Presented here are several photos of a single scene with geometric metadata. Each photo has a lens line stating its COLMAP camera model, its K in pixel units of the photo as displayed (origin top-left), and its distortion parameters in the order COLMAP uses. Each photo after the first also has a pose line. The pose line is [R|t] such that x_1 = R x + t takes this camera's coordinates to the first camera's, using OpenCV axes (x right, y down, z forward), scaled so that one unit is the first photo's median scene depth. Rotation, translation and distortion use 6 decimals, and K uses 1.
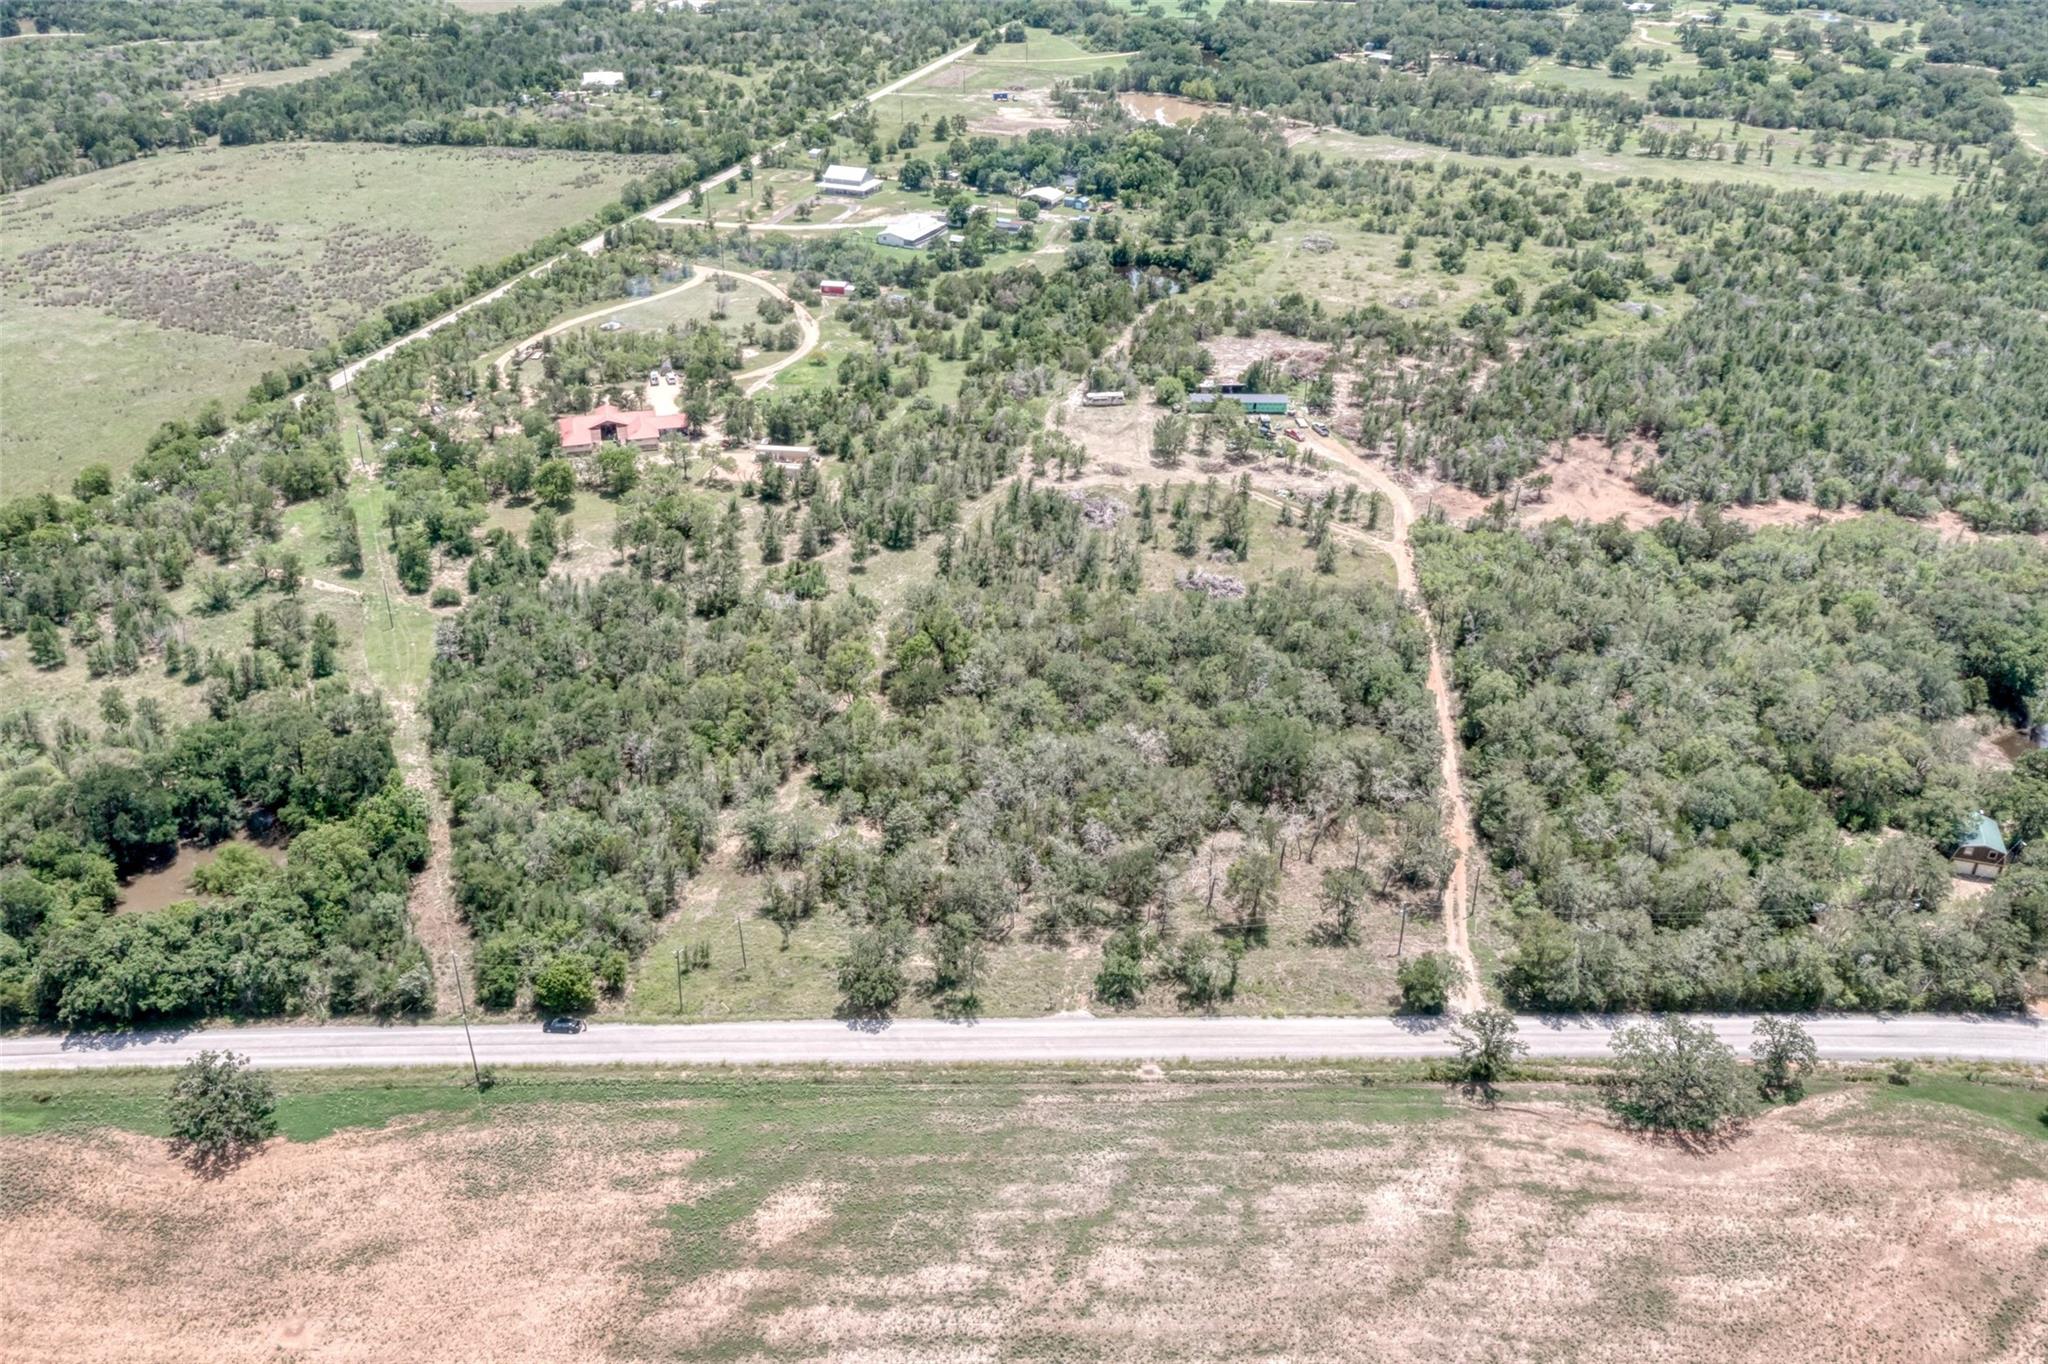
lens RADIAL K [[1615.3, 0, 1026.8], [0, 1615.3, 665.1], [0, 0, 1]] dist [-0.019276, -0.005334]
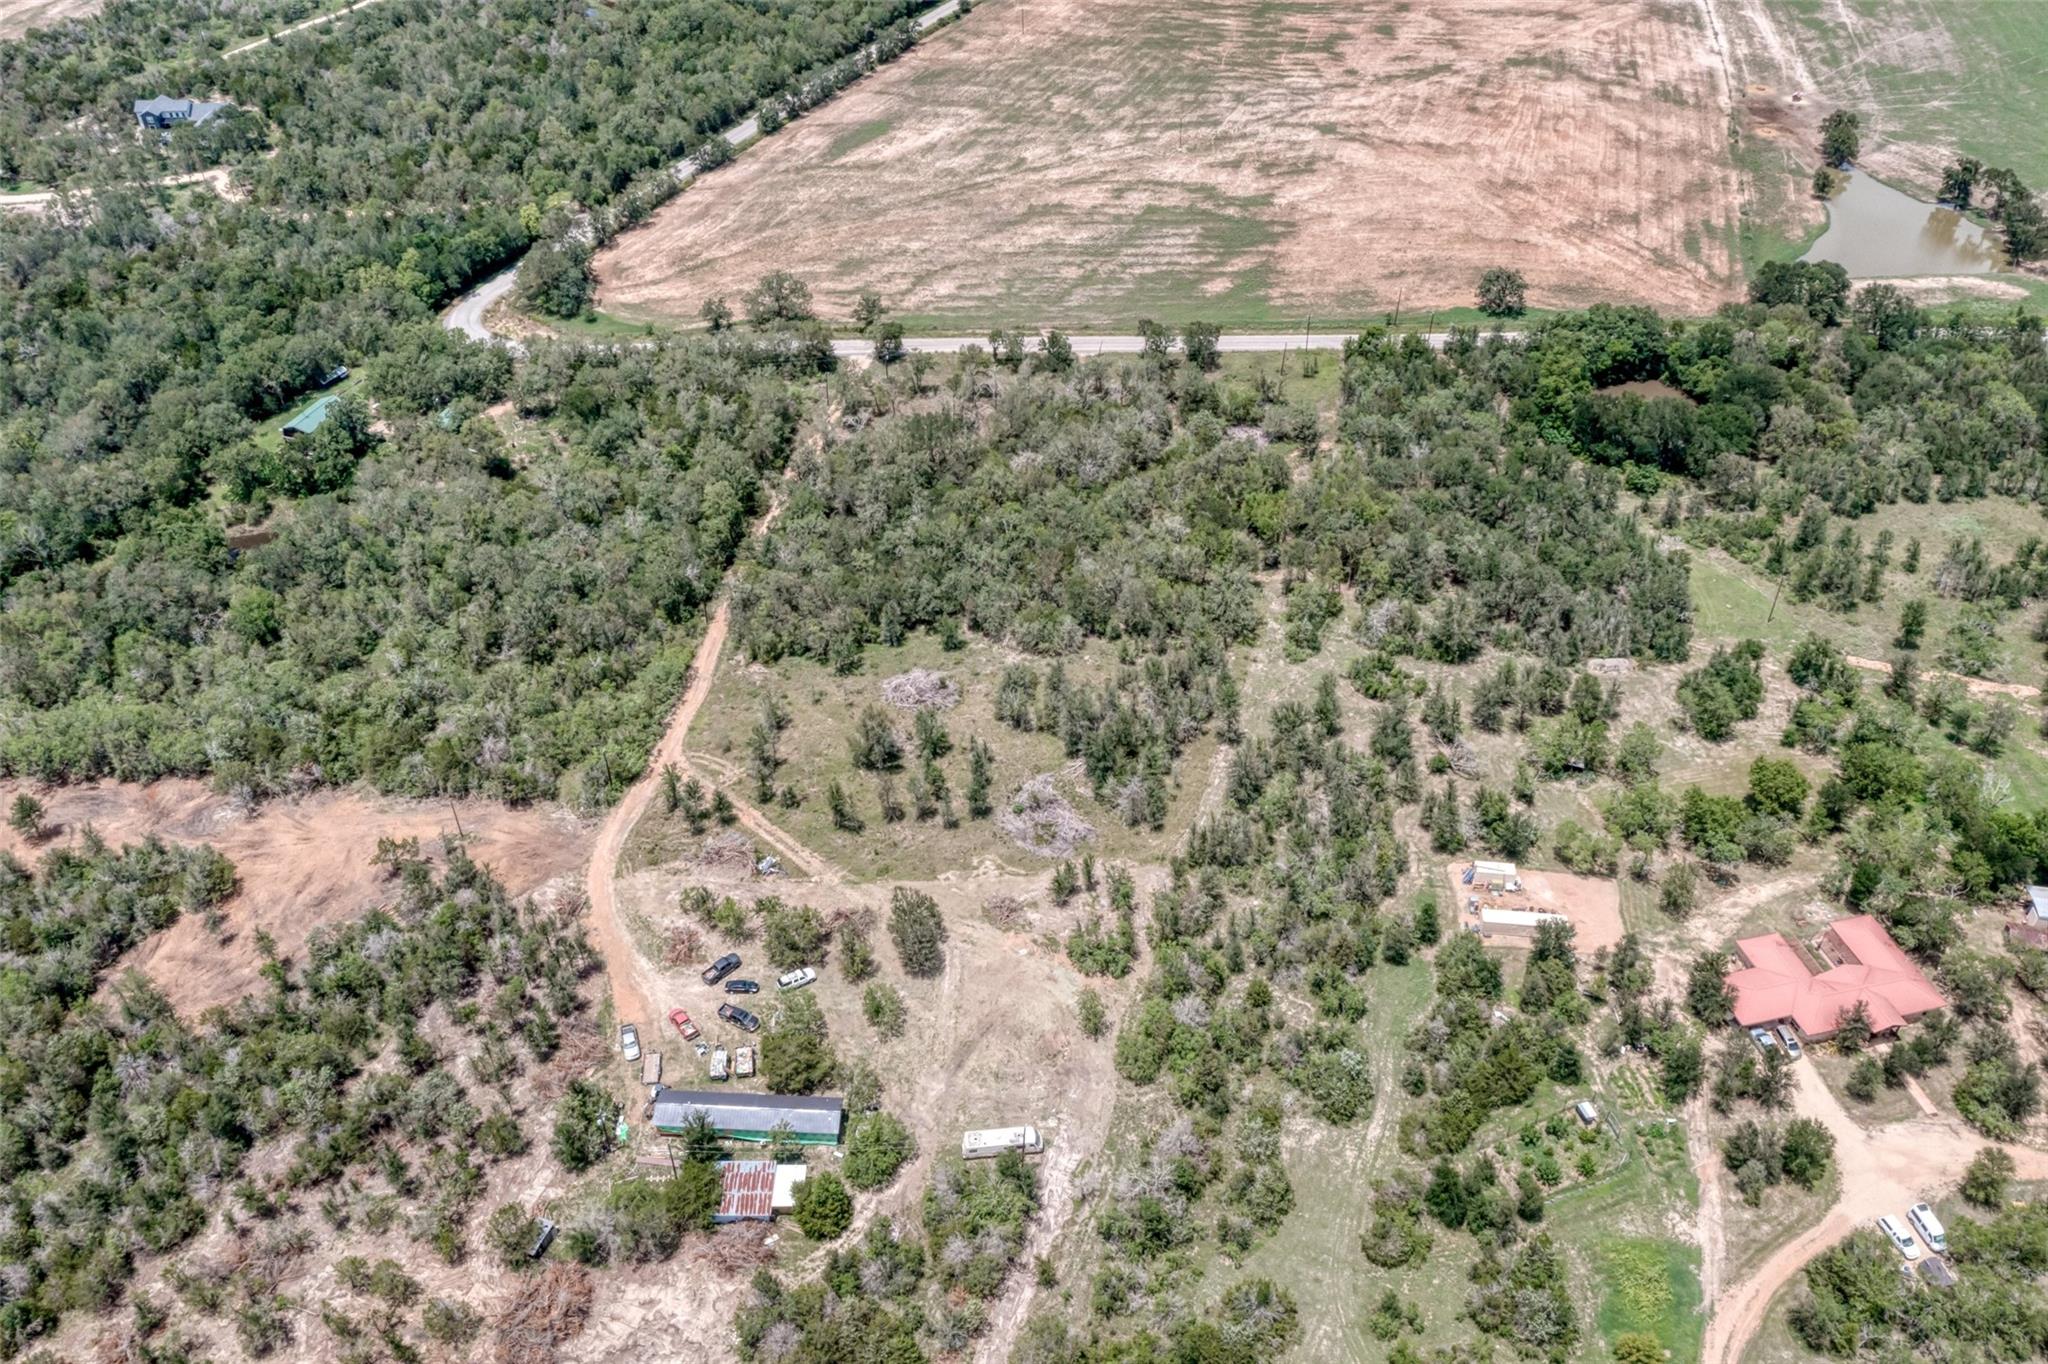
lens RADIAL K [[1614.7, 0, 1008.9], [0, 1614.7, 673.6], [0, 0, 1]] dist [-0.012118, -0.005754]
pose [[-0.999555, -0.026160, 0.014299, 0.074515], [0.003894, 0.360968, 0.932570, -1.218967], [-0.029558, 0.932211, -0.360706, 1.821713]]
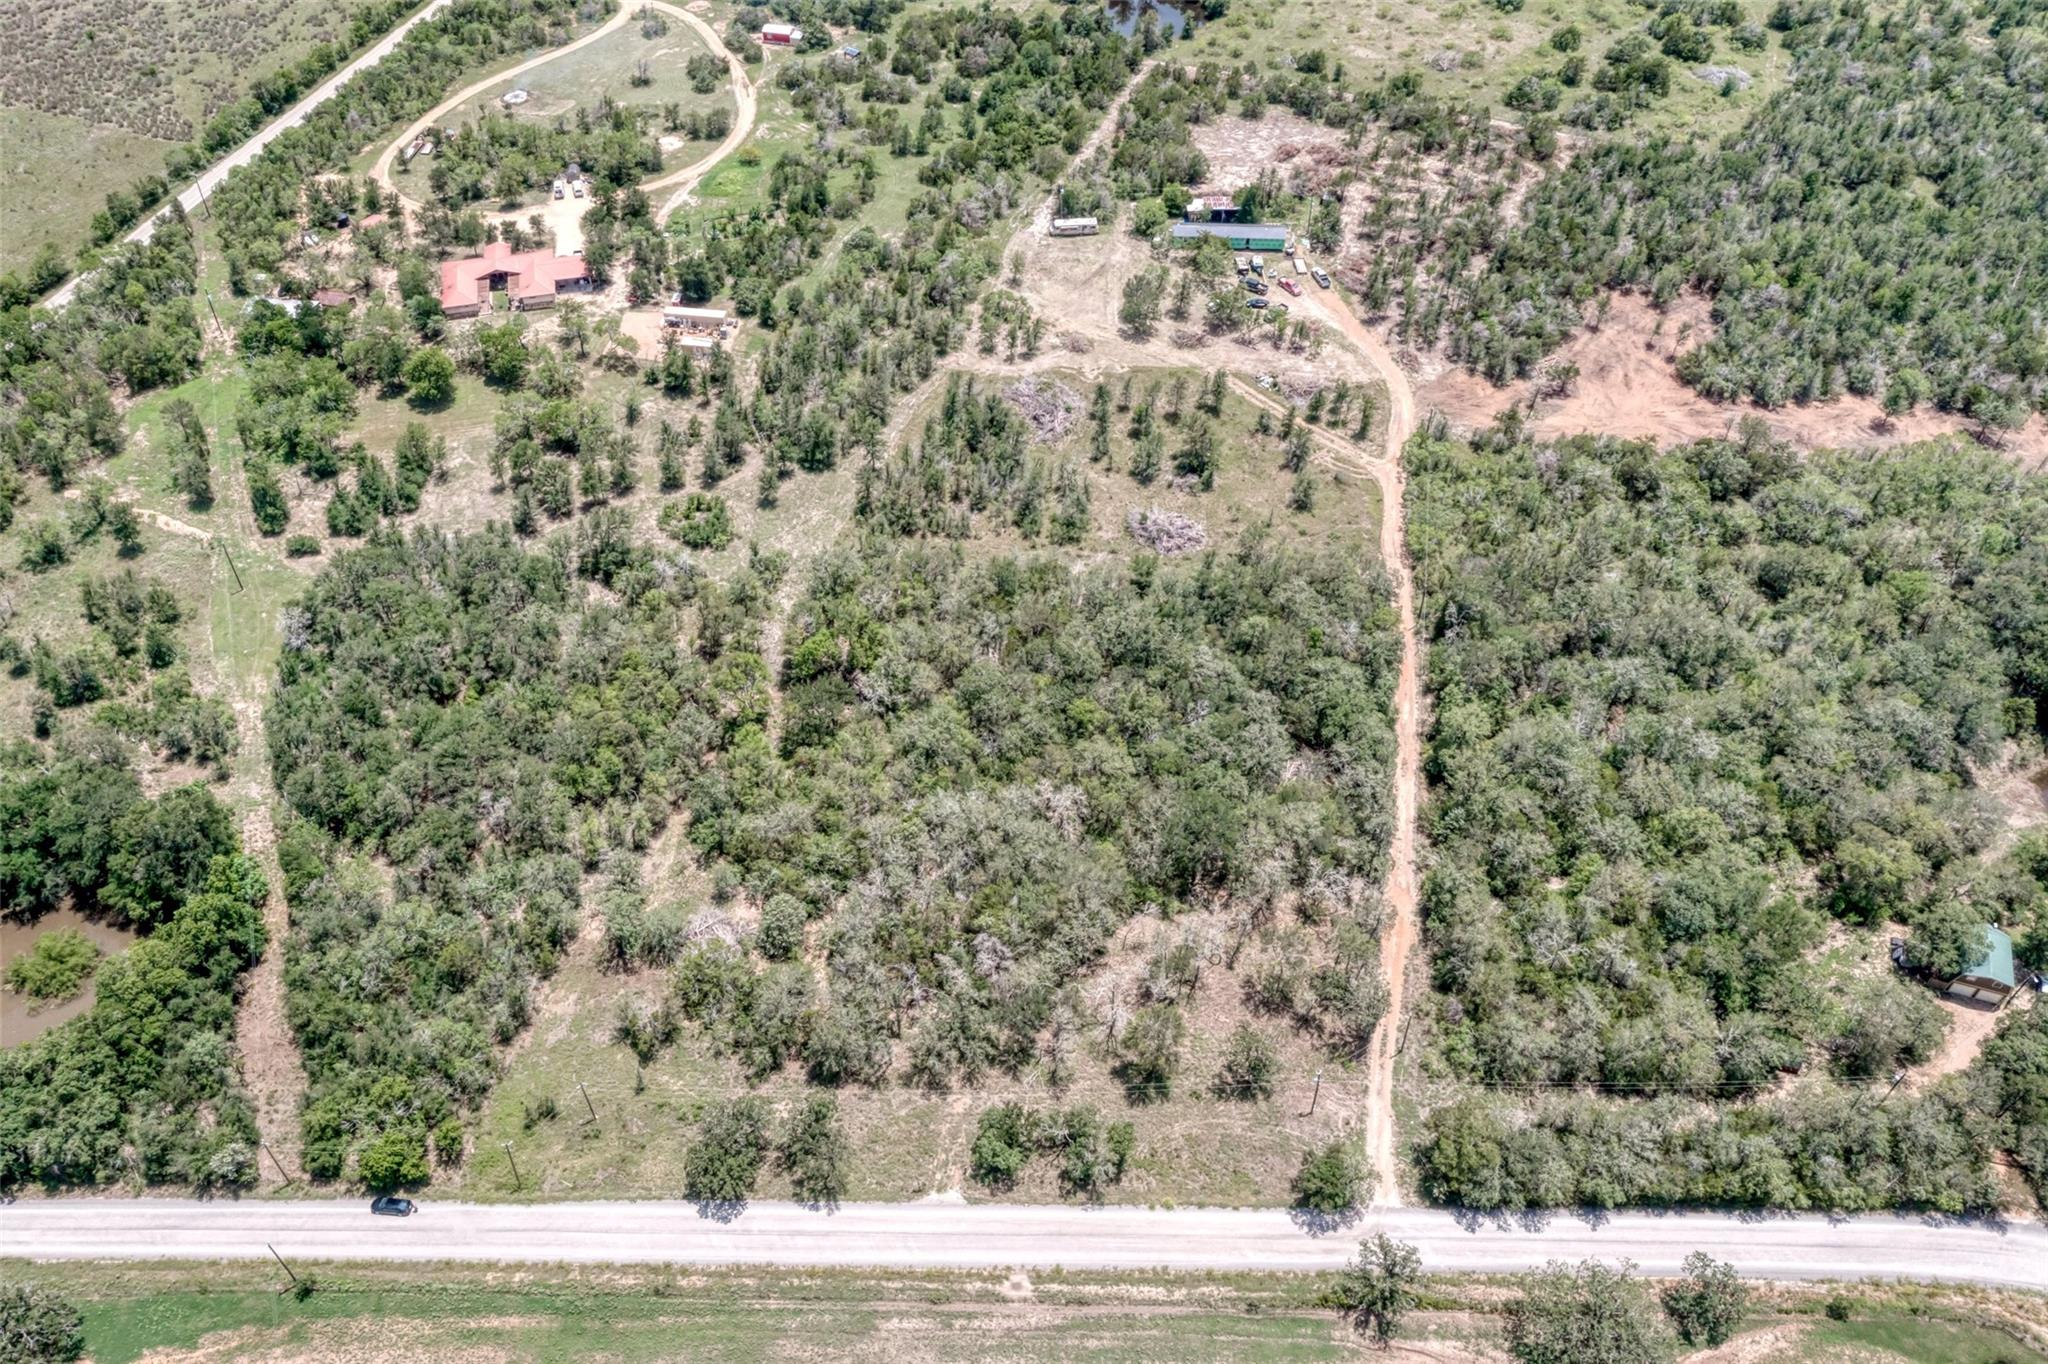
lens RADIAL K [[1615.3, 0, 1026.8], [0, 1615.3, 665.1], [0, 0, 1]] dist [-0.019276, -0.005334]
pose [[0.999465, 0.020972, -0.025099, 0.085739], [-0.013377, 0.962354, 0.271469, -0.301322], [0.029847, -0.270988, 0.962120, 0.183973]]
